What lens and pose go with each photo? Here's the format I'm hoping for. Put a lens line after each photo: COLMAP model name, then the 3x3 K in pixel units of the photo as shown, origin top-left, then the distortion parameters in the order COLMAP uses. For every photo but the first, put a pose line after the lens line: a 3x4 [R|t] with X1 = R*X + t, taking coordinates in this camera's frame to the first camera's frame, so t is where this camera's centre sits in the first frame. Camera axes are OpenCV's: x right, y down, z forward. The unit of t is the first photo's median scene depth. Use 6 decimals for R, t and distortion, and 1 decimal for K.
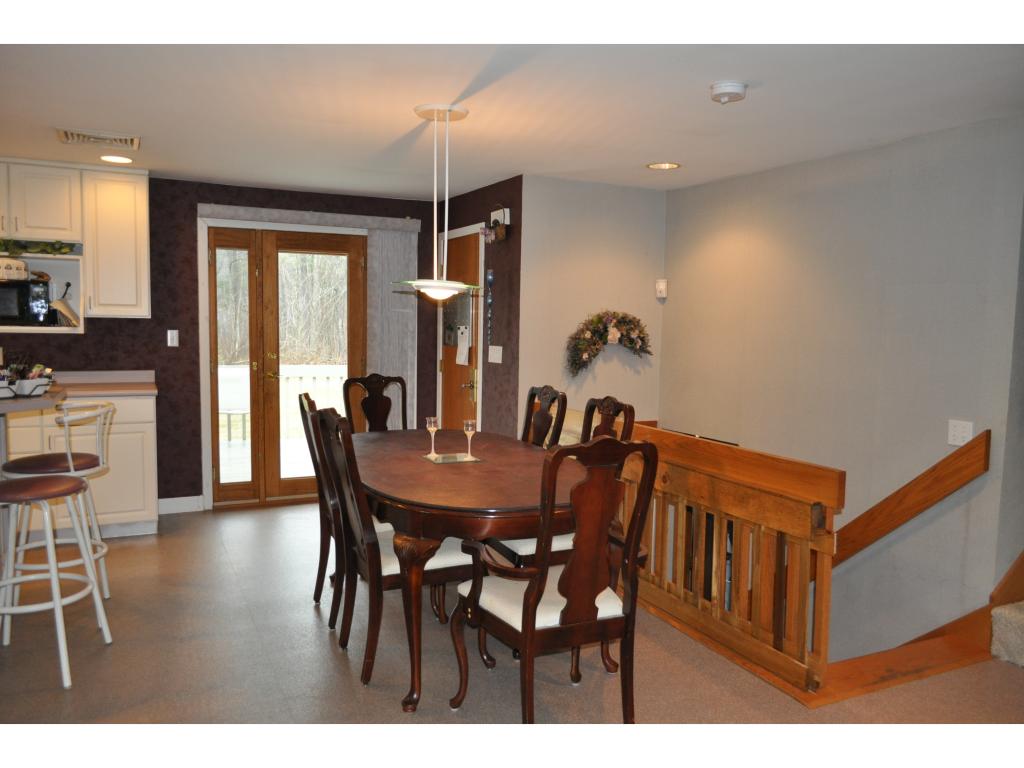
lens RADIAL K [[808.1, 0, 518.8], [0, 808.1, 387.7], [0, 0, 1]] dist [-0.001745, -0.000319]
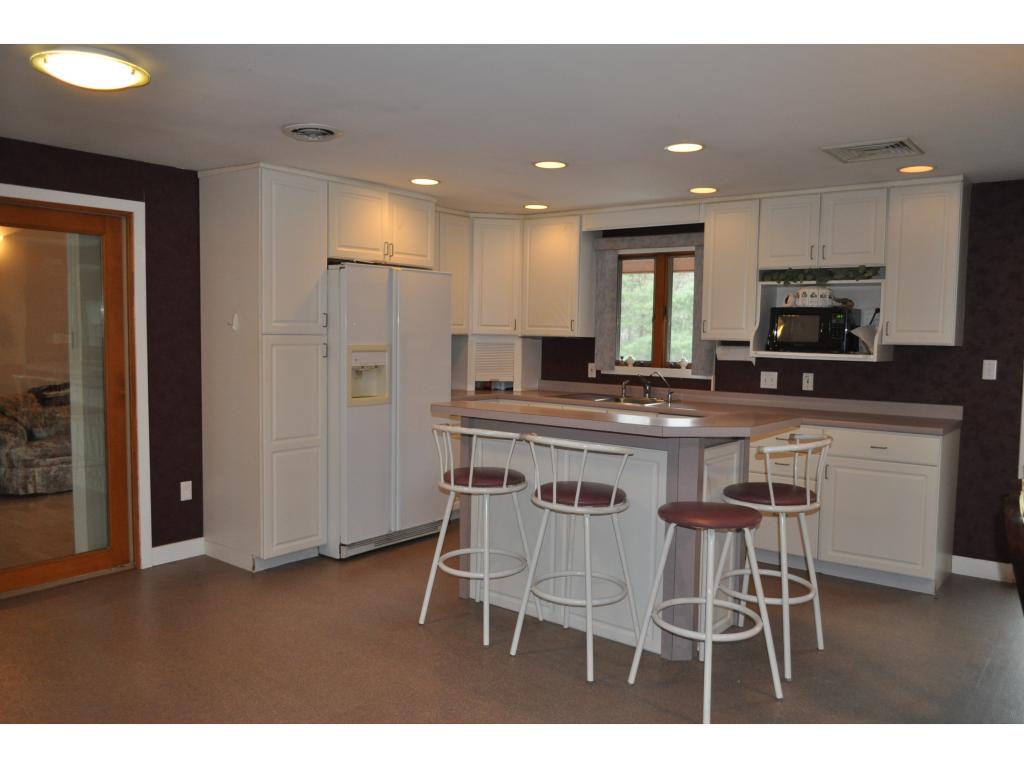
lens RADIAL K [[808.1, 0, 508.5], [0, 808.1, 380.1], [0, 0, 1]] dist [-0.001745, -0.000319]
pose [[0.437753, 0.043767, -0.898029, 0.117231], [-0.080356, 0.996722, 0.009406, -0.020264], [0.895497, 0.068044, 0.439835, 0.204538]]
